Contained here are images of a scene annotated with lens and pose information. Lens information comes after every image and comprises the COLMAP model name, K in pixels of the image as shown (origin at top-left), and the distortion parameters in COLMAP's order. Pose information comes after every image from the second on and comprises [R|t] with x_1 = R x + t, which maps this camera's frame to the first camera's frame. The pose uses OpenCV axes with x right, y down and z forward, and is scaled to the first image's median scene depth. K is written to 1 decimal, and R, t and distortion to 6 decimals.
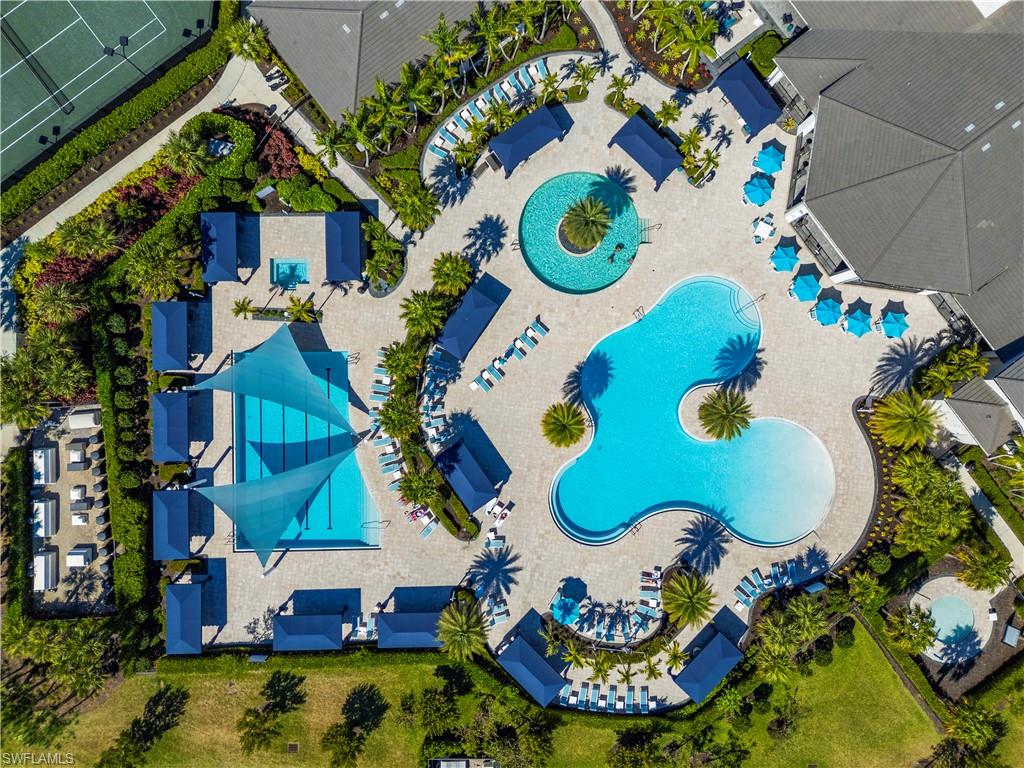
lens RADIAL K [[744.2, 0, 512.0], [0, 744.2, 384.0], [0, 0, 1]] dist [0.088565, -0.085782]
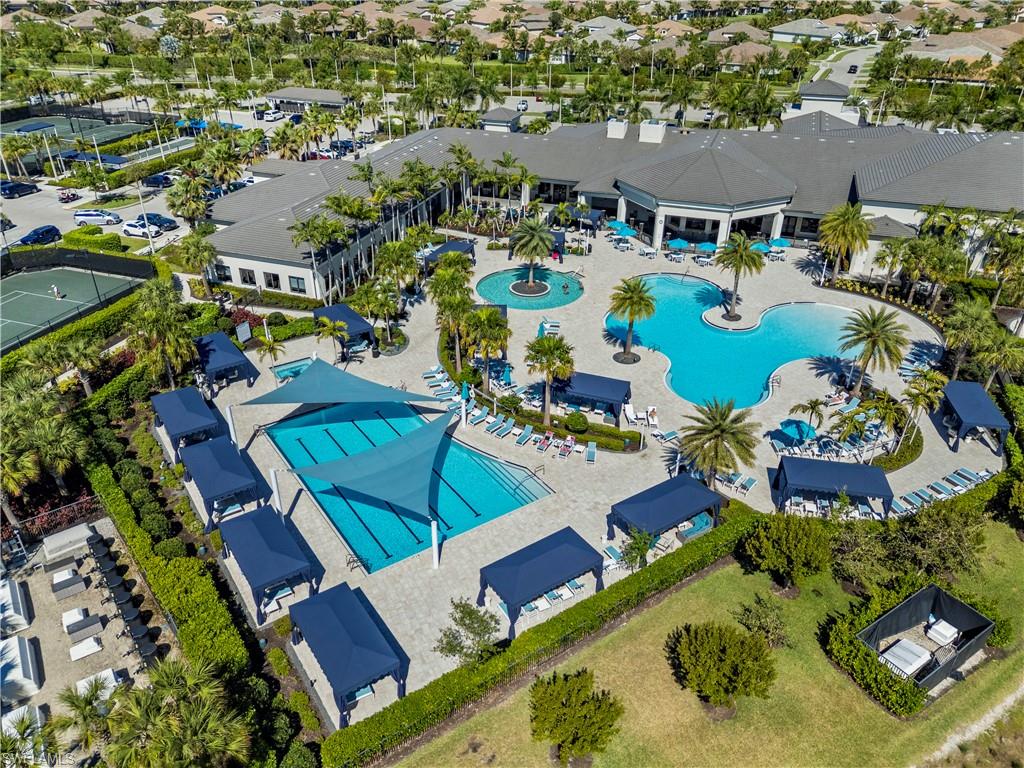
lens RADIAL K [[744.2, 0, 512.0], [0, 744.2, 384.0], [0, 0, 1]] dist [0.088565, -0.085782]
pose [[0.833951, -0.277809, 0.476809, -0.519355], [0.551835, 0.422815, -0.718823, 0.663048], [-0.001907, 0.862583, 0.505912, 0.553590]]
